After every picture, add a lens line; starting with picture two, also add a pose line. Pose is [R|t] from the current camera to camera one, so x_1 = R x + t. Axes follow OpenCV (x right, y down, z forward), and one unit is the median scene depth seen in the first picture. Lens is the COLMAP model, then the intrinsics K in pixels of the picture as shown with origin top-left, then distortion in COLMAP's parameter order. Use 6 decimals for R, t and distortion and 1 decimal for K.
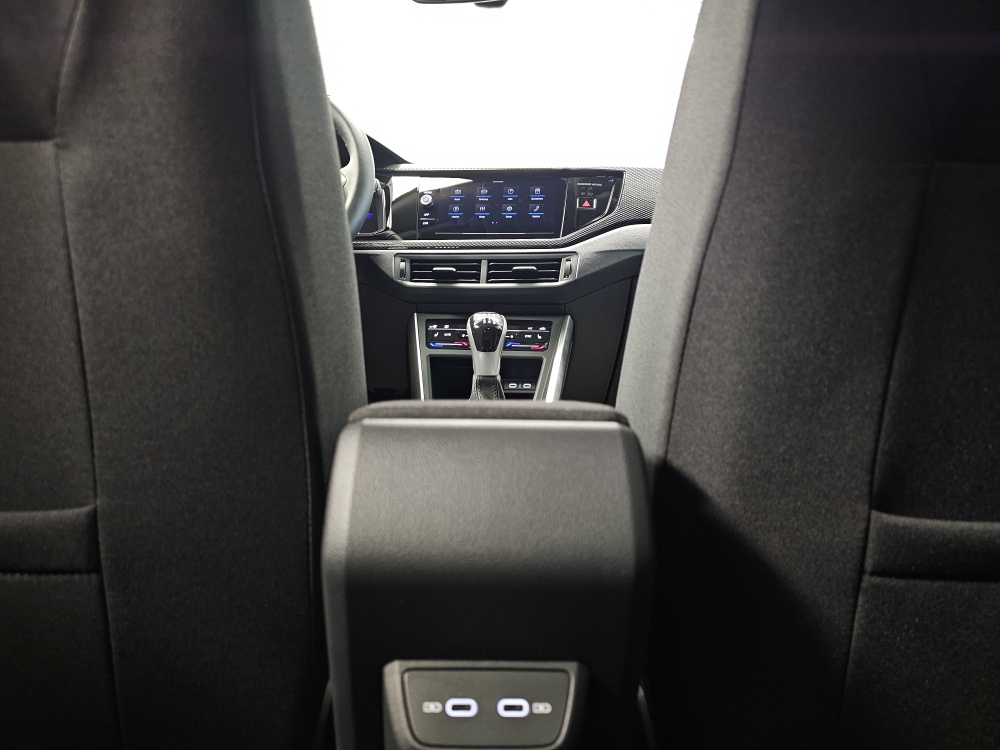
lens RADIAL K [[683.6, 0, 494.2], [0, 683.6, 385.6], [0, 0, 1]] dist [0.064084, -0.064339]
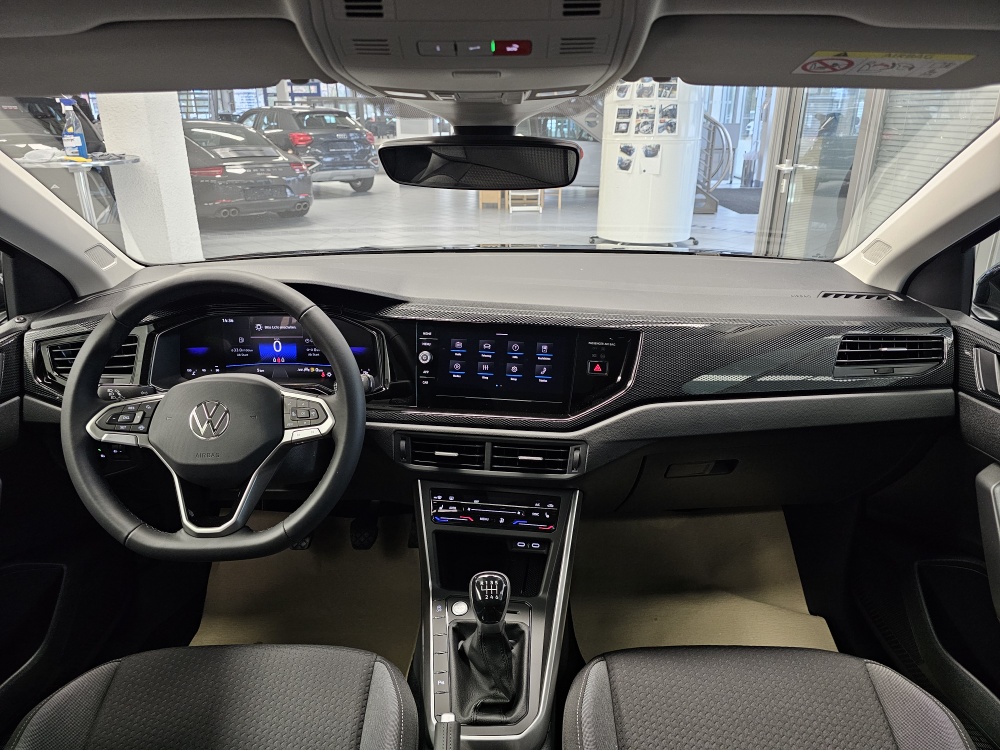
lens RADIAL K [[683.6, 0, 505.4], [0, 683.6, 368.2], [0, 0, 1]] dist [0.064084, -0.064339]
pose [[0.999645, -0.017924, -0.019731, 0.029479], [0.022727, 0.959895, 0.279436, -0.541055], [0.013931, -0.279785, 0.959962, 0.121972]]
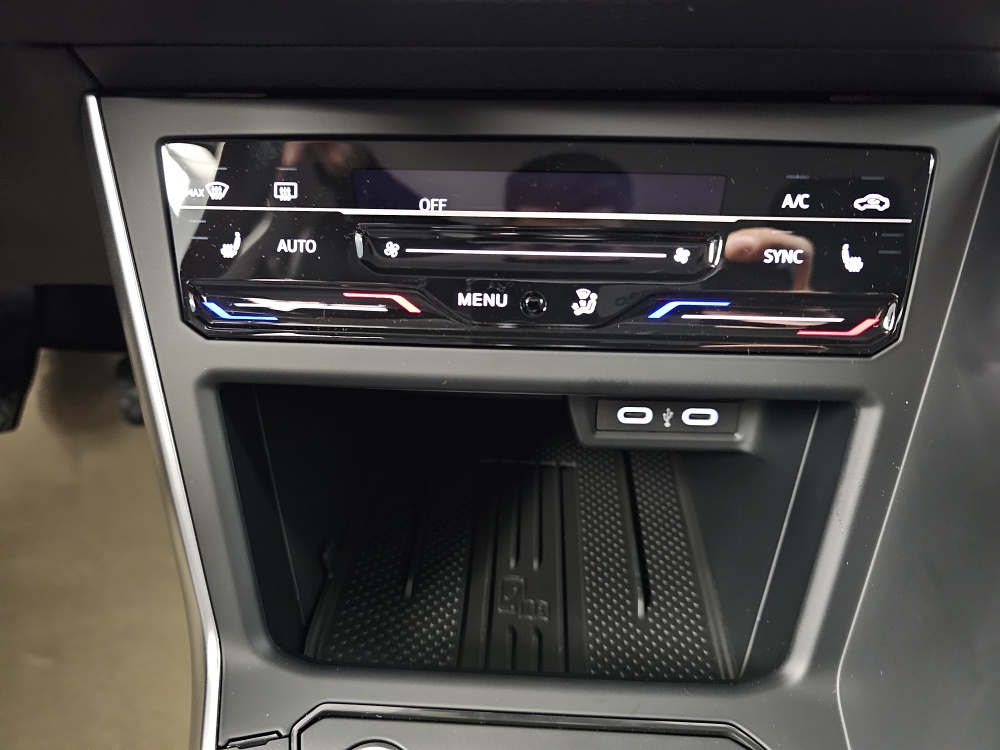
lens RADIAL K [[683.6, 0, 507.2], [0, 683.6, 381.3], [0, 0, 1]] dist [0.064084, -0.064339]
pose [[0.996466, -0.061204, 0.057525, -0.028942], [0.023173, 0.858605, 0.512113, -0.133069], [-0.080735, -0.508971, 0.856989, 0.840371]]
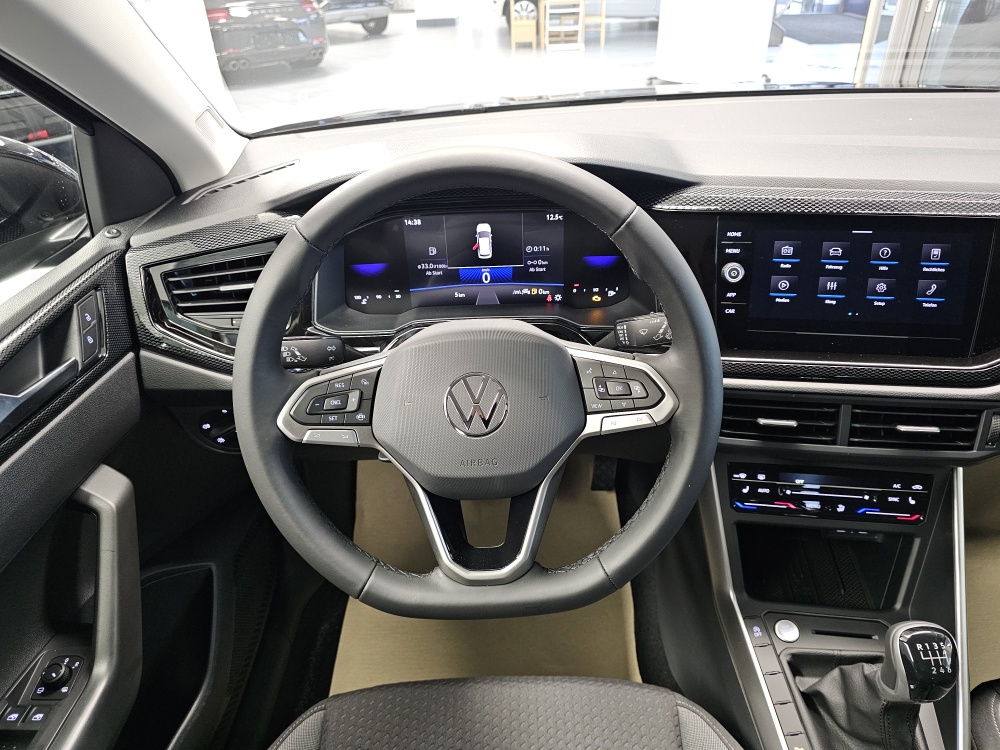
lens RADIAL K [[683.6, 0, 507.0], [0, 683.6, 373.4], [0, 0, 1]] dist [0.064084, -0.064339]
pose [[0.998152, -0.041905, -0.044006, -0.288156], [0.057716, 0.880336, 0.470825, -0.514583], [0.019010, -0.472495, 0.881128, 0.455640]]
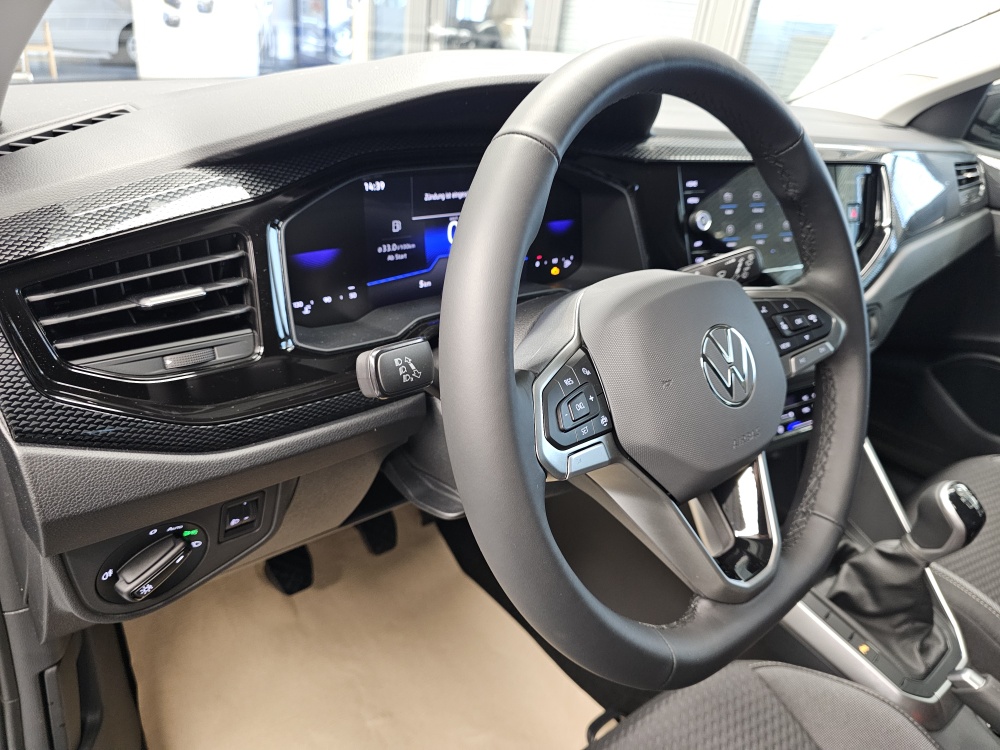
lens RADIAL K [[683.6, 0, 492.3], [0, 683.6, 370.0], [0, 0, 1]] dist [0.064084, -0.064339]
pose [[0.779067, -0.232054, 0.582413, -0.658273], [-0.039050, 0.909212, 0.414498, -0.417111], [-0.625723, -0.345665, 0.699275, 0.689245]]
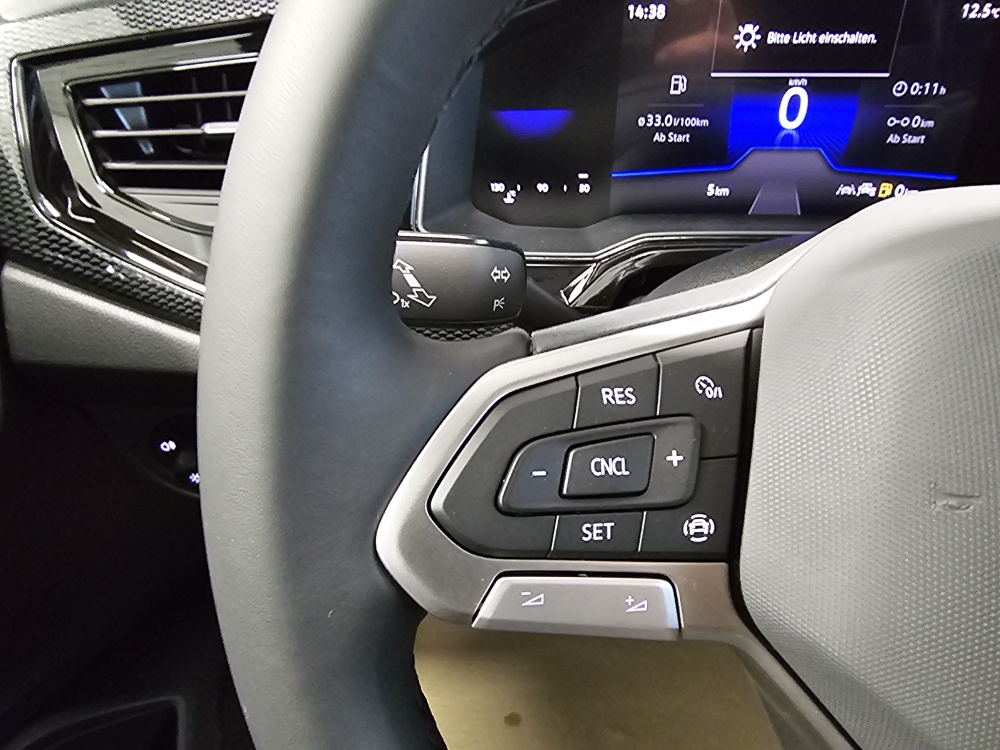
lens RADIAL K [[693.5, 0, 498.8], [0, 693.5, 369.1], [0, 0, 1]] dist [-0.000274, 0.000033]
pose [[0.997705, 0.011783, -0.066679, -0.448938], [0.022294, 0.872671, 0.487800, -0.342309], [0.063936, -0.488167, 0.870405, 0.786221]]
